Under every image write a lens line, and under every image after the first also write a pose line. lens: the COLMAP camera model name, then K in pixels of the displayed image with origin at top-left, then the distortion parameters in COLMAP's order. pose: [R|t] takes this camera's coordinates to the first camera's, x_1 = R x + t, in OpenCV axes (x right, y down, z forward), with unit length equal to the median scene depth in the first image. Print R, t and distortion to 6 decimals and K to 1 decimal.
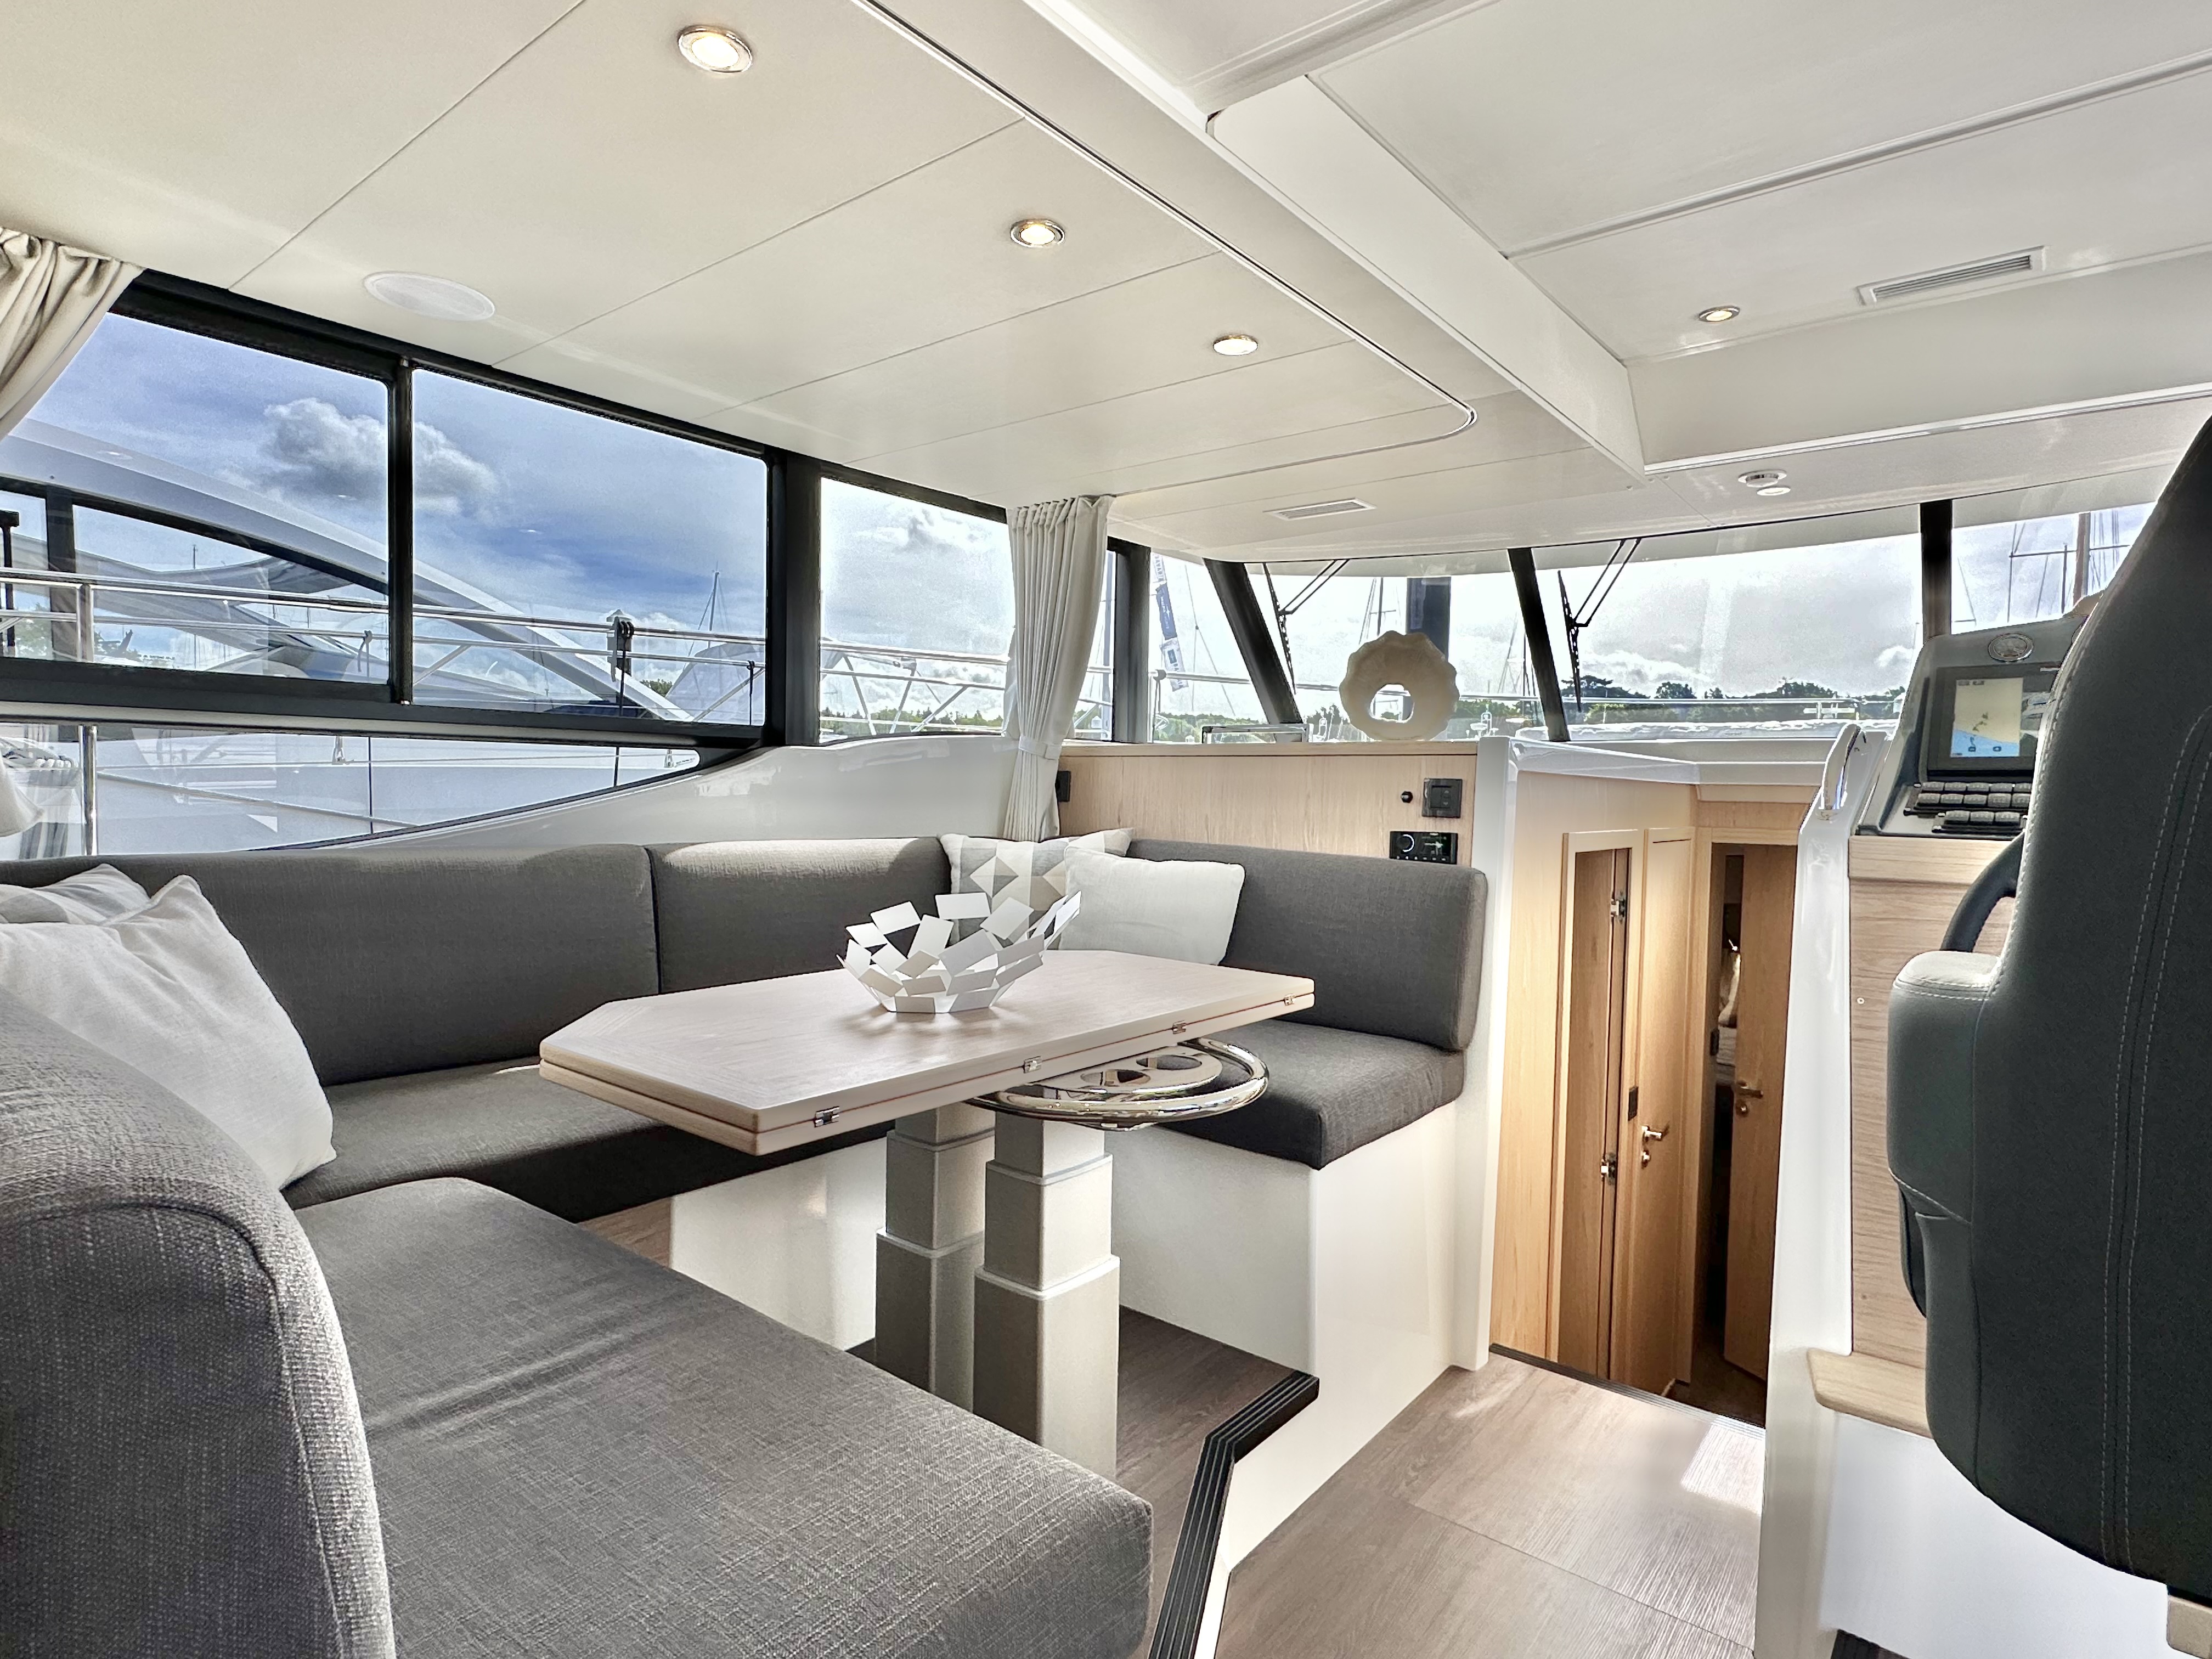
lens RADIAL K [[1162.8, 0, 1100.4], [0, 1162.8, 829.5], [0, 0, 1]] dist [-0.001343, -0.001477]
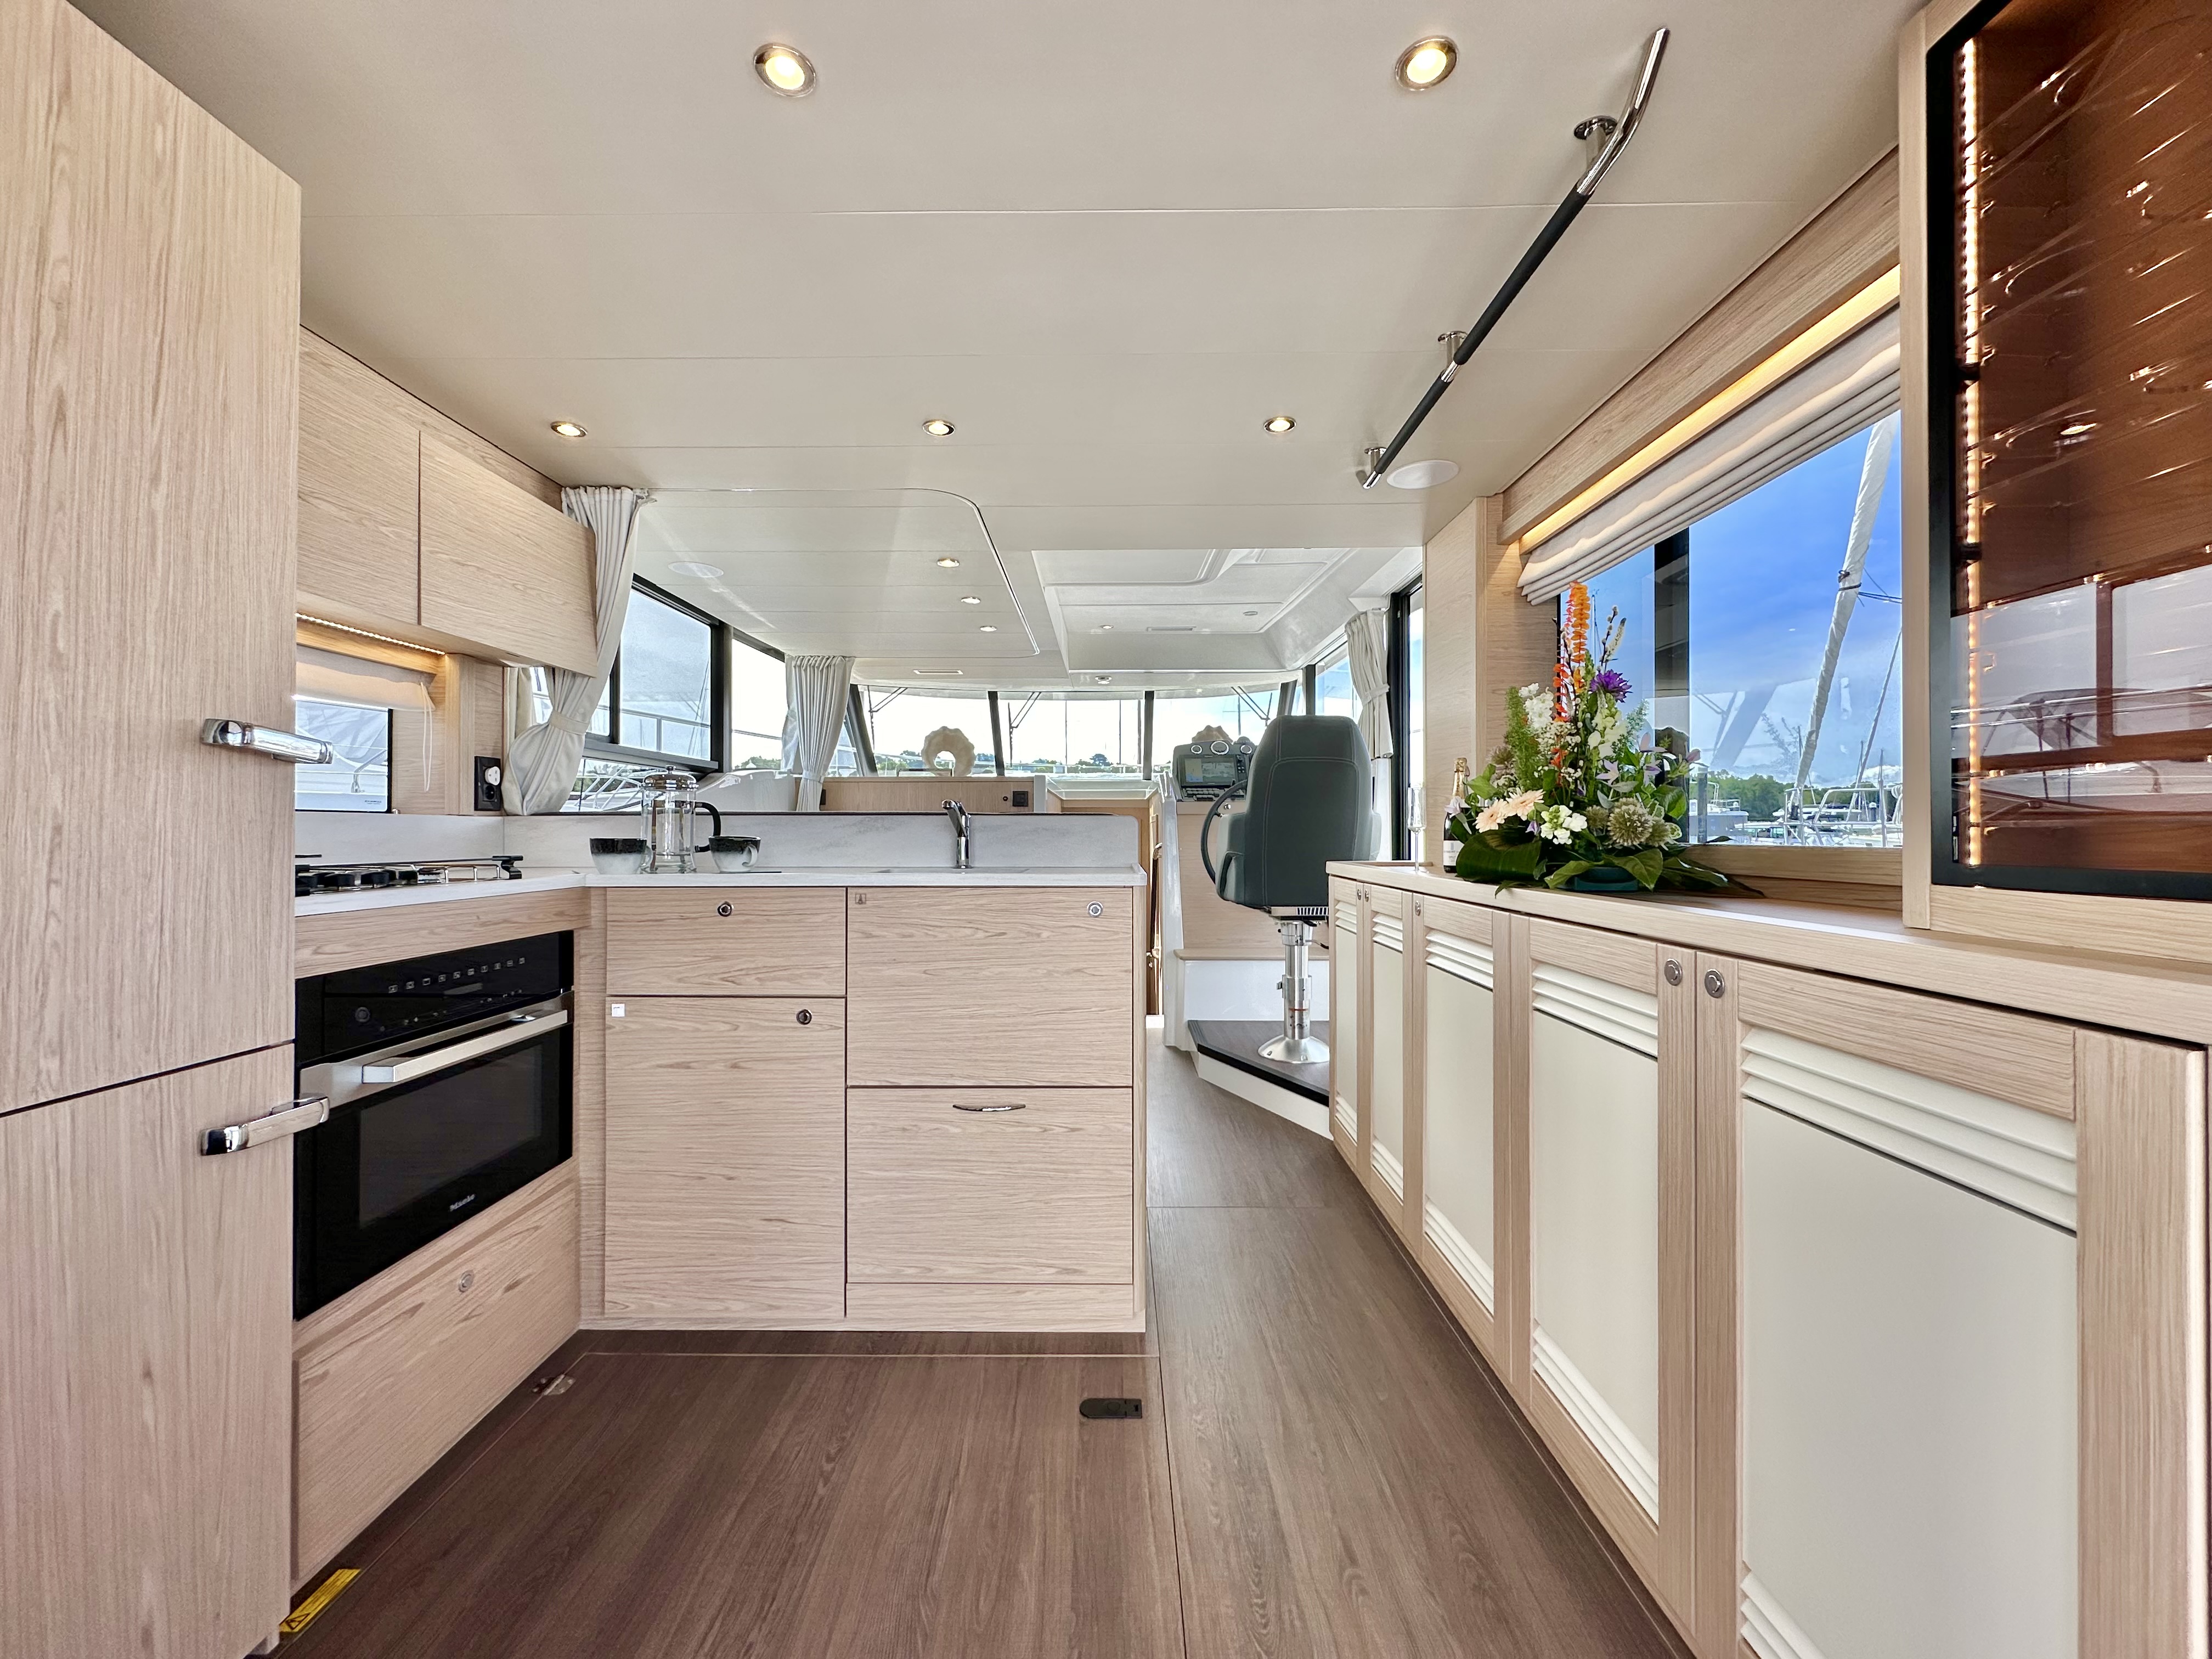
lens RADIAL K [[888.6, 0, 1109.3], [0, 888.6, 827.7], [0, 0, 1]] dist [-0.008168, 0.000965]
pose [[0.778635, -0.016936, 0.627249, -0.659270], [0.038137, 0.999065, -0.020367, 0.071095], [-0.626317, 0.039780, 0.778553, -0.532022]]
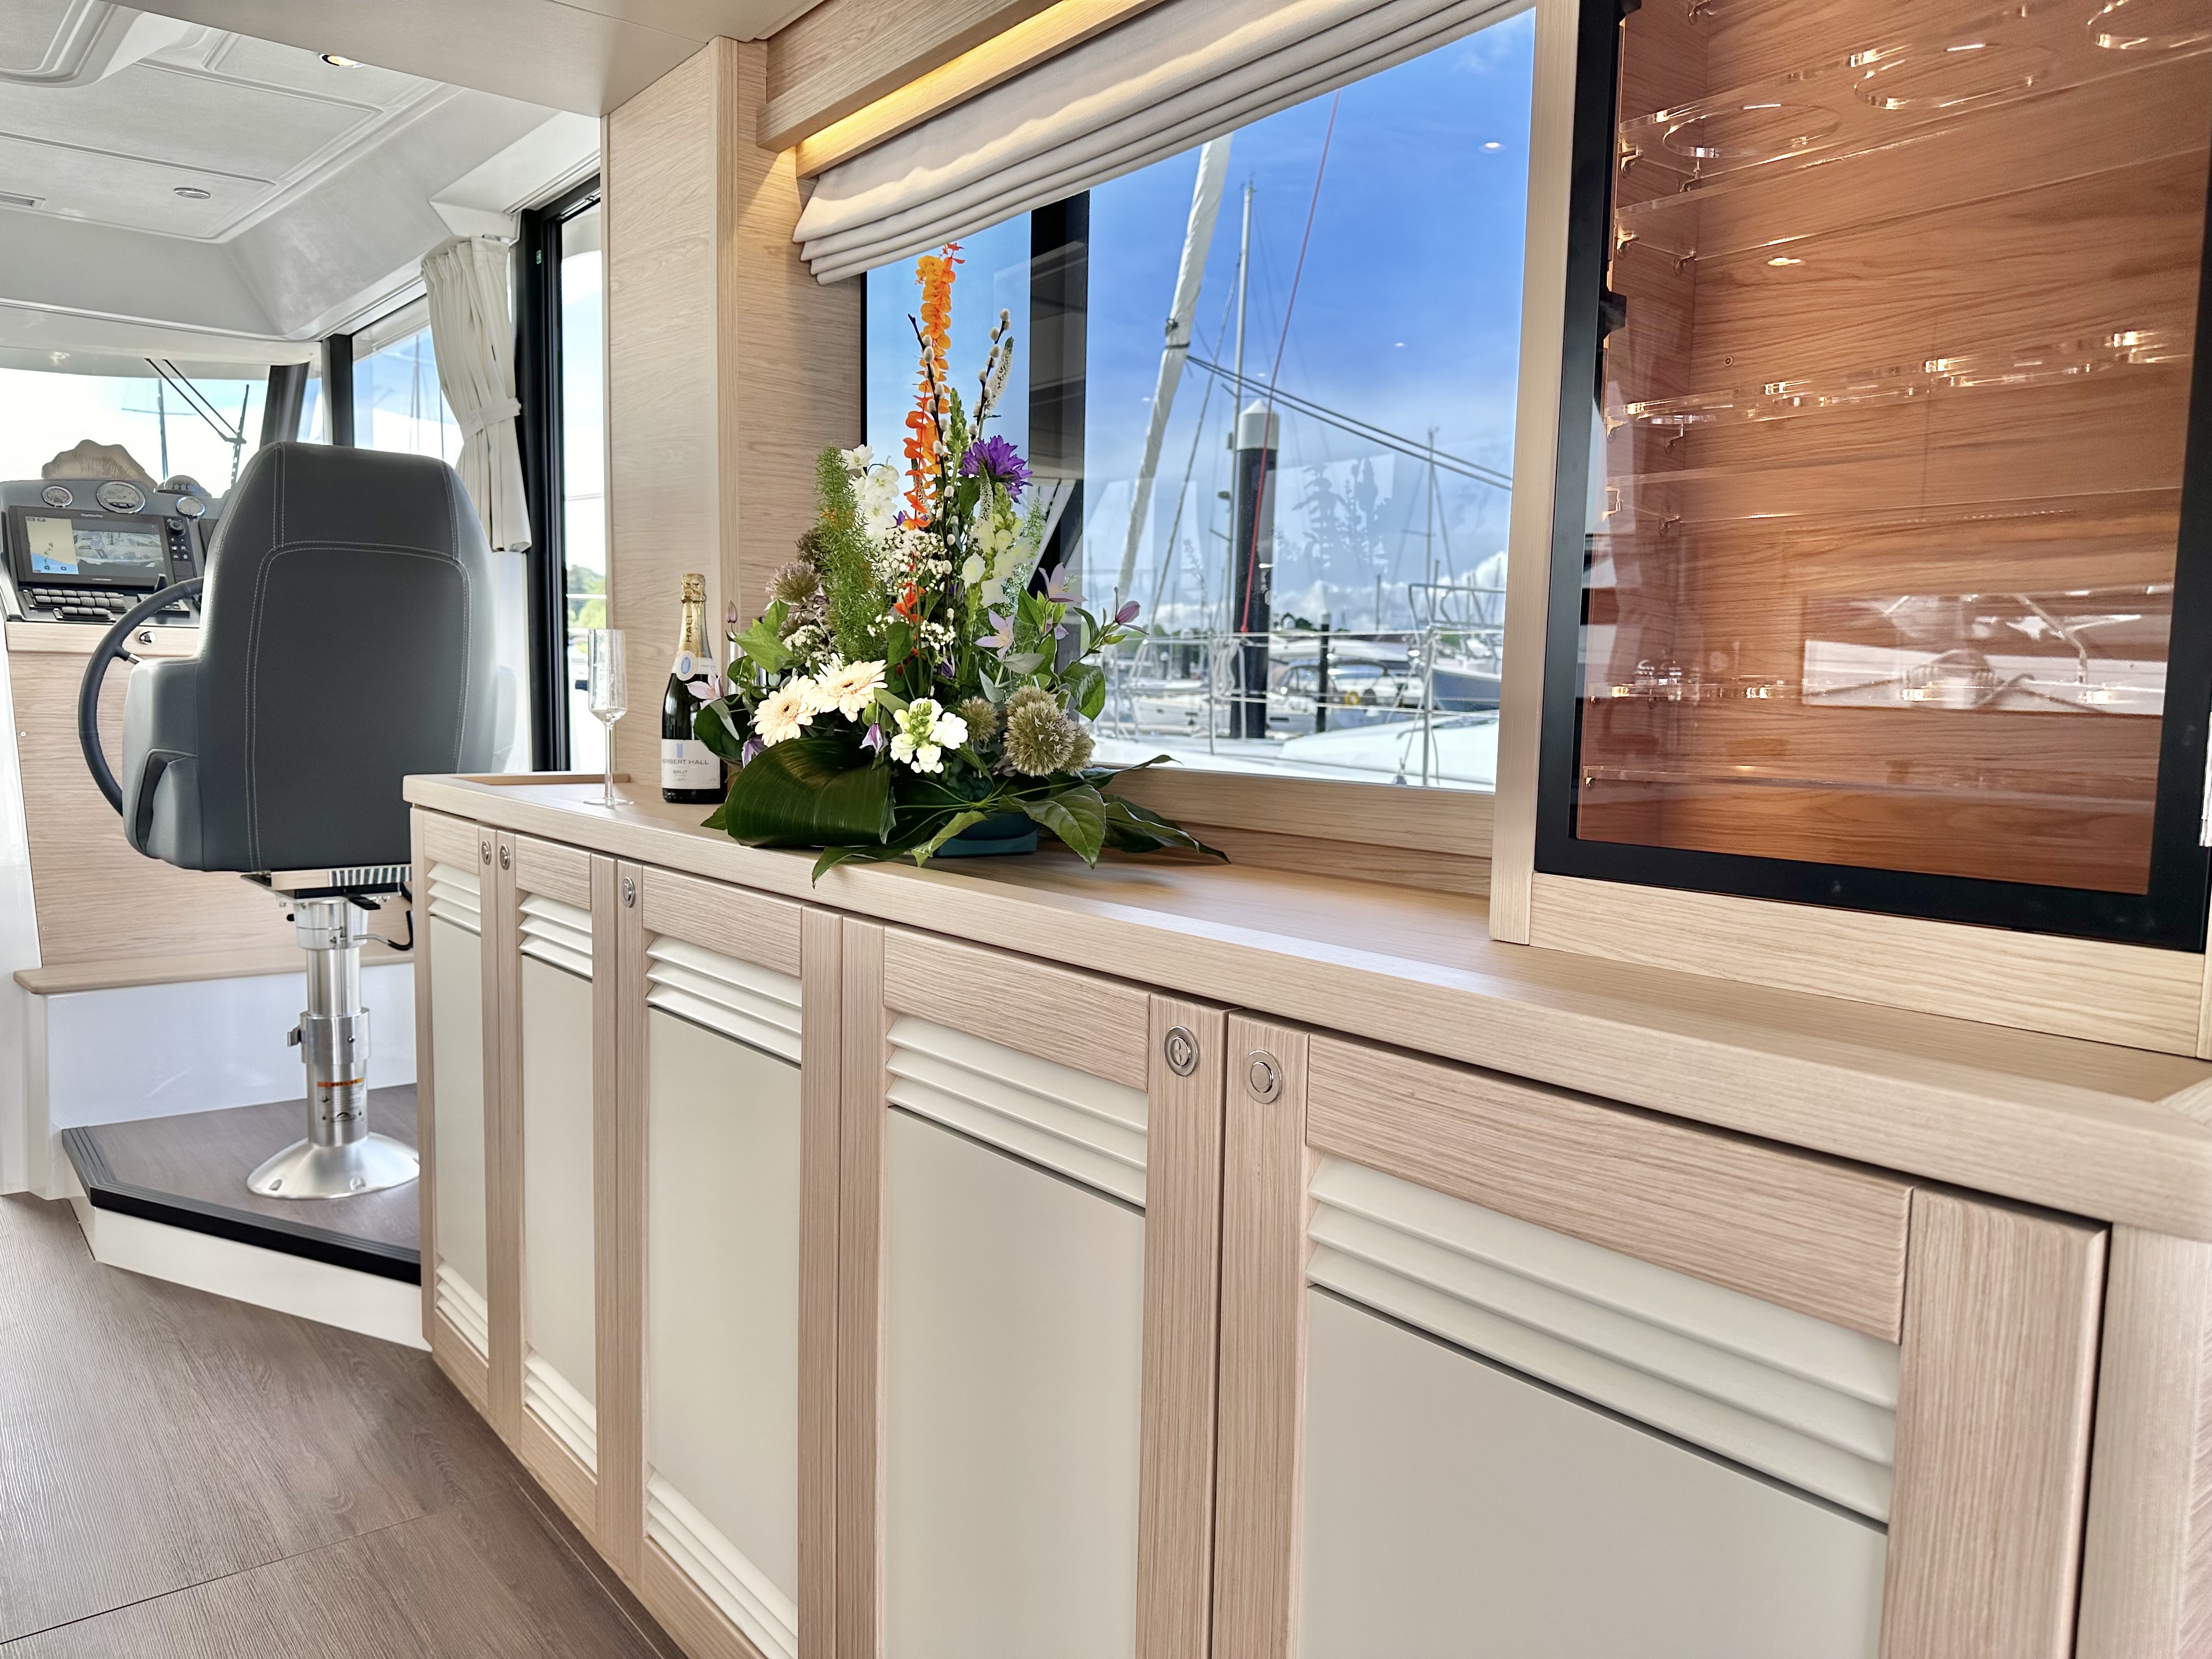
lens RADIAL K [[1560.8, 0, 1094.9], [0, 1560.8, 848.5], [0, 0, 1]] dist [0.040391, -0.048118]
pose [[0.215809, -0.114579, 0.969690, -0.555550], [0.014938, 0.993362, 0.114052, 0.045229], [-0.976321, -0.010128, 0.216088, -0.425181]]
